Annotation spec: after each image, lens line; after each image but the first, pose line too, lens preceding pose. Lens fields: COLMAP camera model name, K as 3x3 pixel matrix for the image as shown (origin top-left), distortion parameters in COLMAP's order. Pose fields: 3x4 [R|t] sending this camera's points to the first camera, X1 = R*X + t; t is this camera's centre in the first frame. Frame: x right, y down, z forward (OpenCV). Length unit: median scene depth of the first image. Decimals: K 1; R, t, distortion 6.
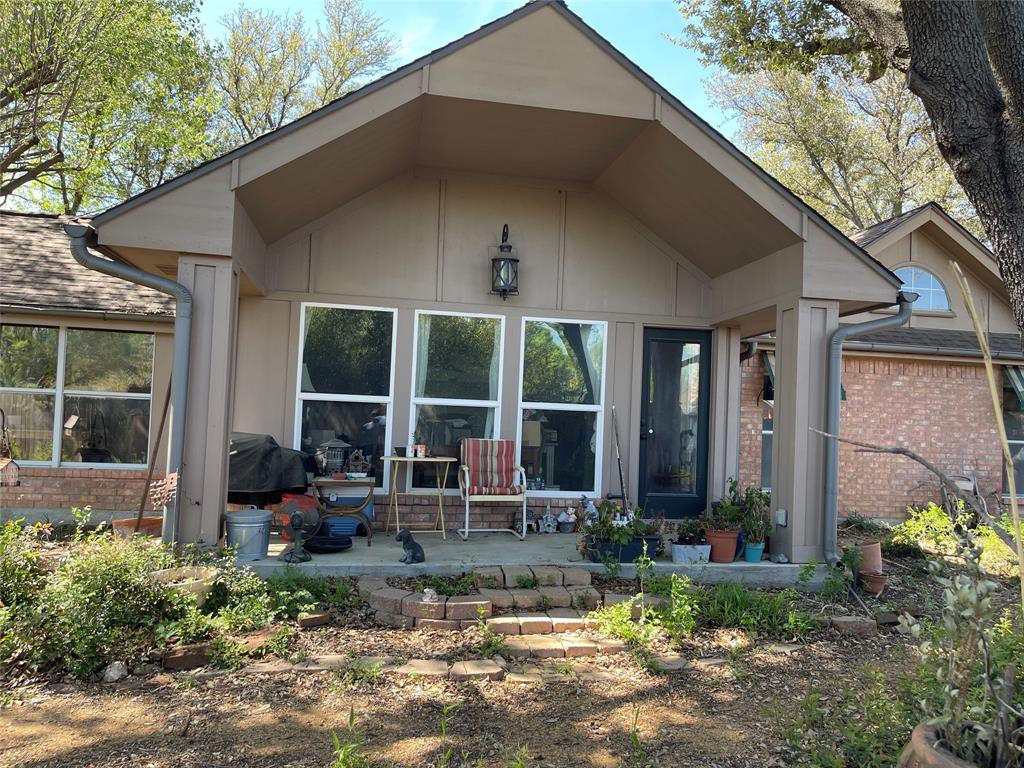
lens RADIAL K [[778.0, 0, 507.1], [0, 778.0, 382.5], [0, 0, 1]] dist [0.037165, -0.015005]
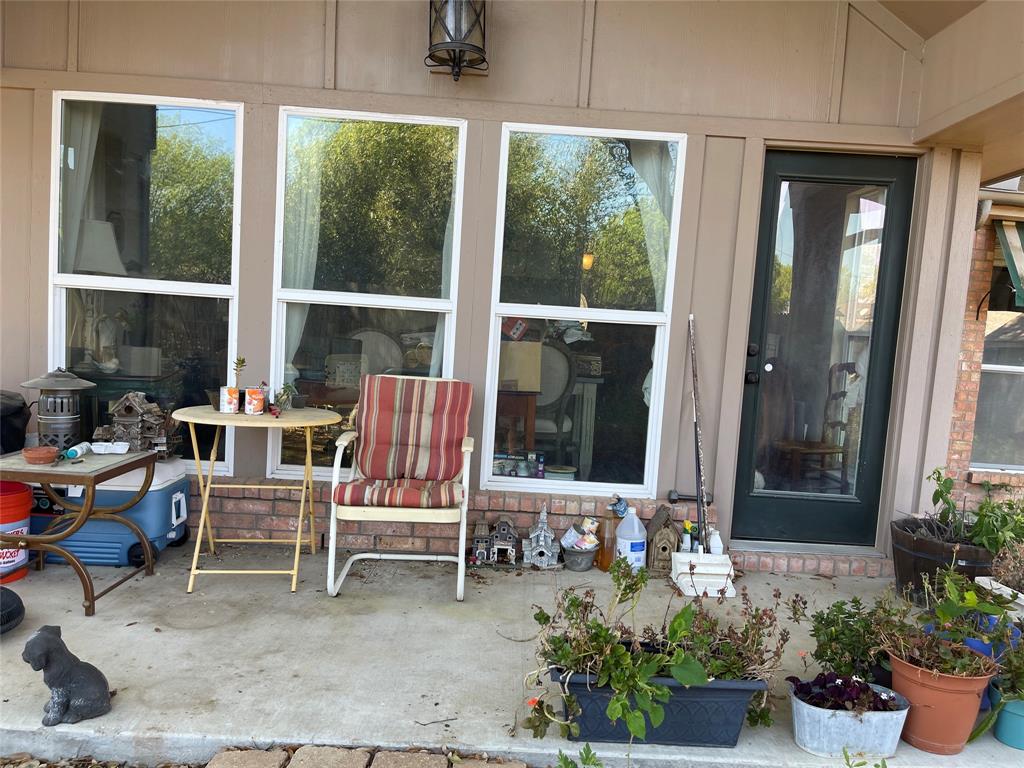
lens RADIAL K [[778.0, 0, 517.3], [0, 778.0, 389.8], [0, 0, 1]] dist [0.037165, -0.015005]
pose [[0.987652, 0.035643, -0.152554, 0.106733], [-0.016228, 0.991813, 0.126666, 0.017027], [0.155820, -0.122627, 0.980144, 0.506174]]
